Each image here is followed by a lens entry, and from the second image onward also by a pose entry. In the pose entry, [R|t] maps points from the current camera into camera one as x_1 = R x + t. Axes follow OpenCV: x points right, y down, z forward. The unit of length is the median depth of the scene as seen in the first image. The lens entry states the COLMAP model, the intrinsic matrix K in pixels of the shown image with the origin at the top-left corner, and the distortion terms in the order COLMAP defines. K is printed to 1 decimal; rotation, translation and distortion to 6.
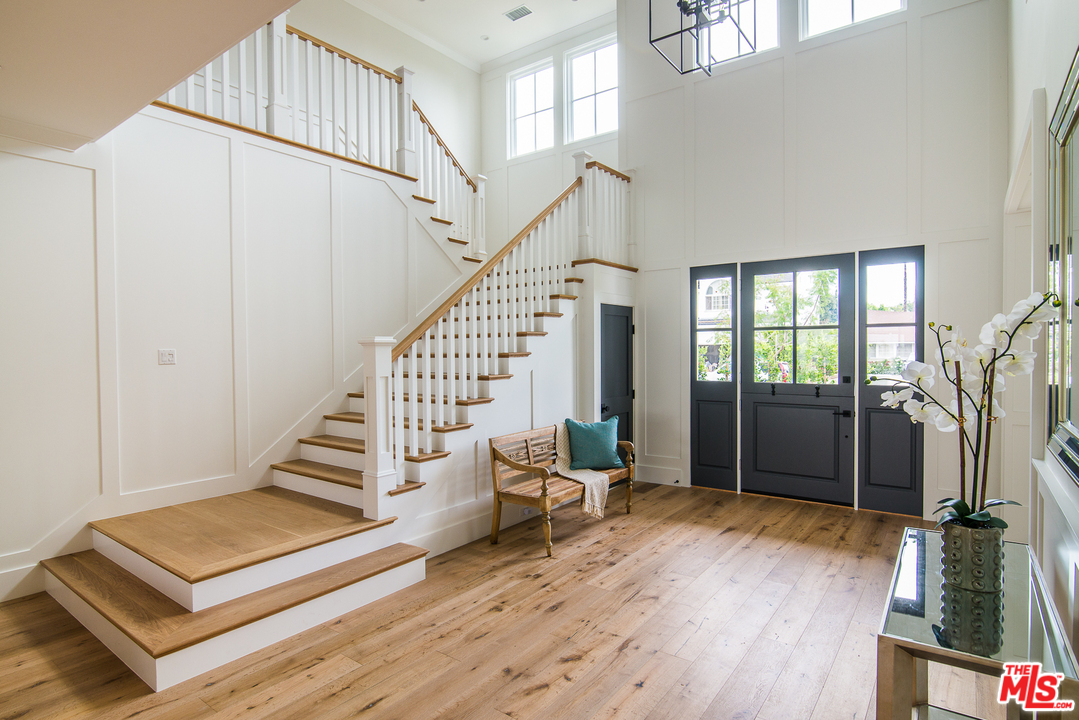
lens RADIAL K [[568.2, 0, 541.6], [0, 568.2, 355.8], [0, 0, 1]] dist [0.011291, -0.000909]
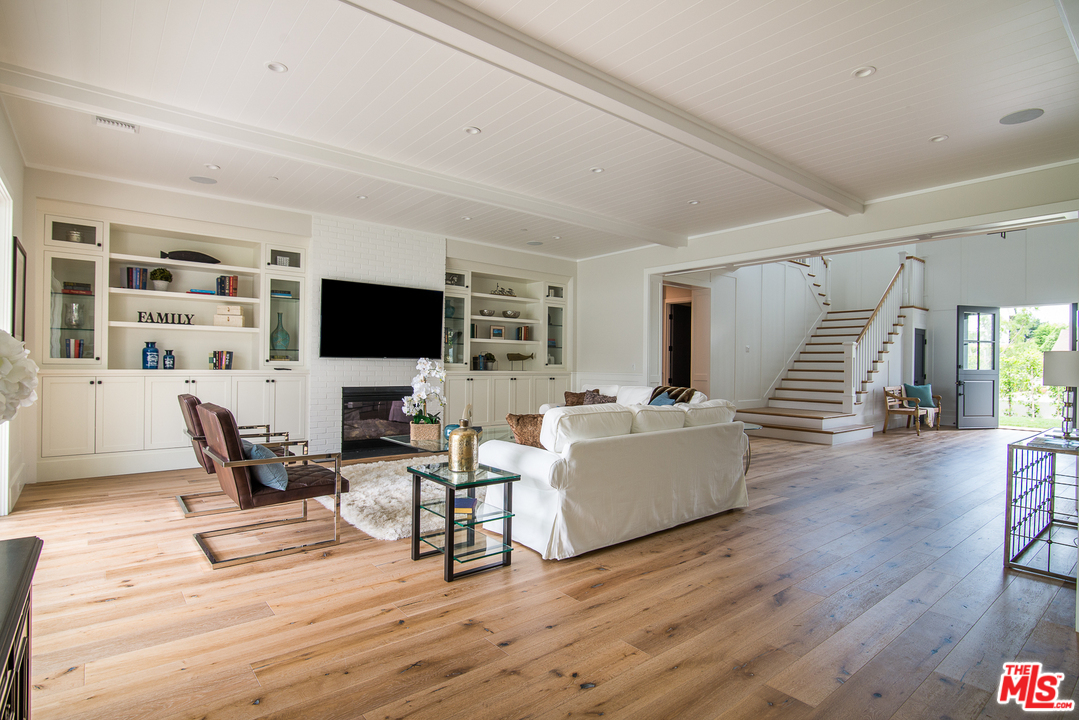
lens RADIAL K [[568.2, 0, 540.4], [0, 568.2, 358.0], [0, 0, 1]] dist [0.011291, -0.000909]
pose [[0.976379, 0.017363, -0.215368, -0.728354], [-0.023274, 0.999418, -0.024941, 0.090449], [0.214809, 0.029364, 0.976215, -1.192794]]
